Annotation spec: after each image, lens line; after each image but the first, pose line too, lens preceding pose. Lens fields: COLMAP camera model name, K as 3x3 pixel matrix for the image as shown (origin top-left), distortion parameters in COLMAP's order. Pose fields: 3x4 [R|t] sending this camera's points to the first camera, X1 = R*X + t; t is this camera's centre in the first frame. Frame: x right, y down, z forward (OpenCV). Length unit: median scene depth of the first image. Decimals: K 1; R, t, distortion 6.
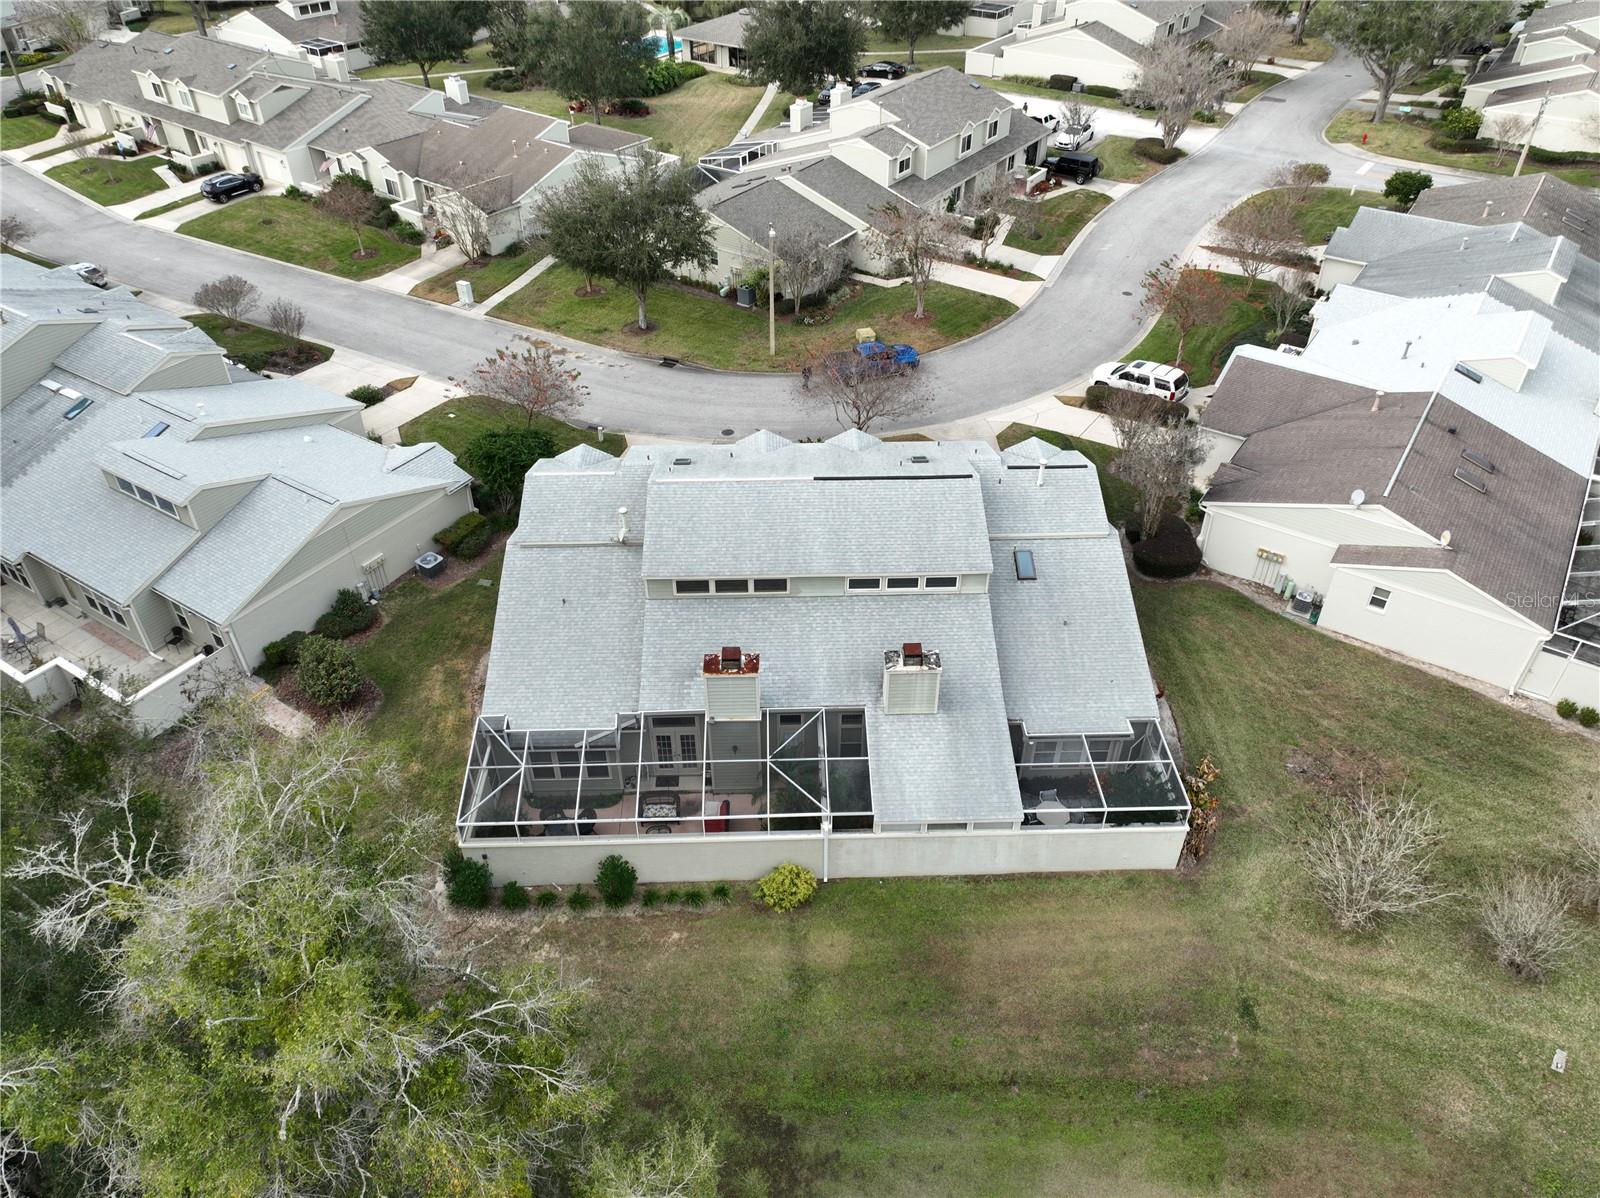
lens RADIAL K [[1122.9, 0, 799.6], [0, 1122.9, 593.5], [0, 0, 1]] dist [0.000235, 0.017717]
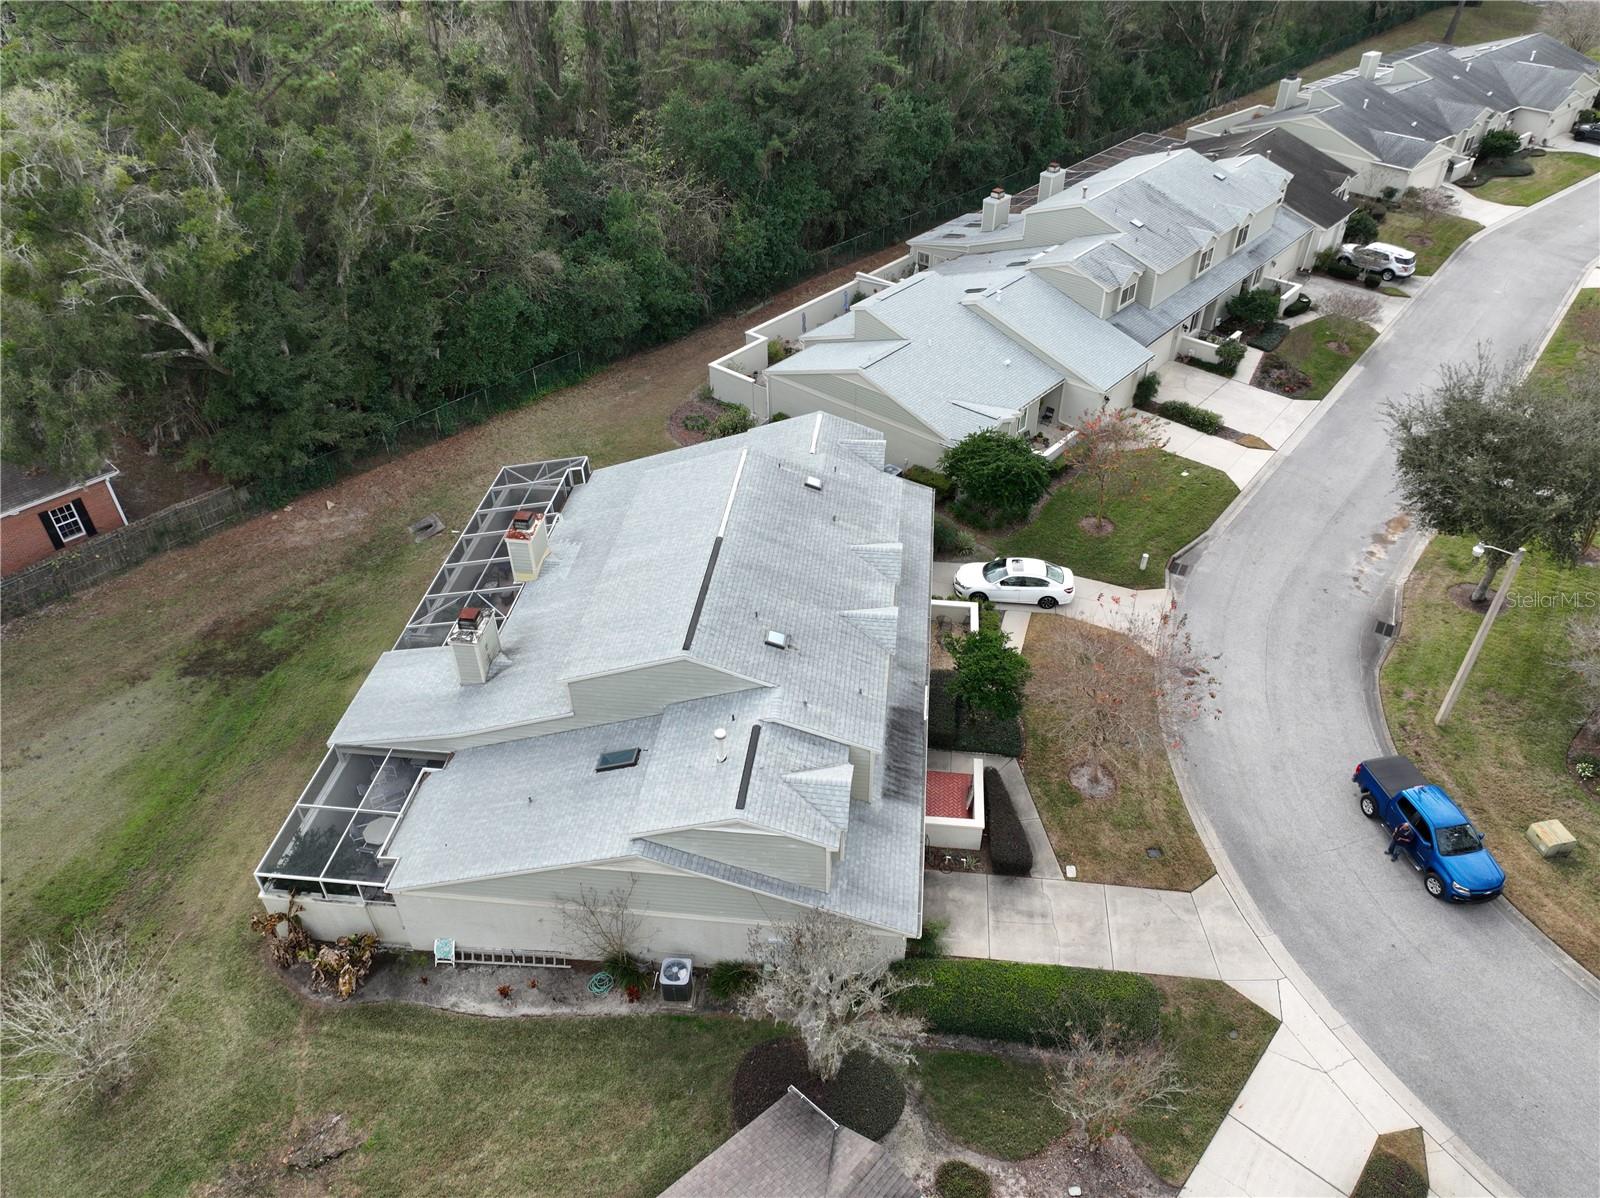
lens RADIAL K [[1122.9, 0, 808.1], [0, 1122.9, 602.5], [0, 0, 1]] dist [0.000235, 0.017717]
pose [[-0.130759, 0.609327, -0.782063, 0.888287], [-0.603510, 0.576919, 0.550399, -0.733313], [0.786561, 0.543952, 0.292298, 0.977919]]
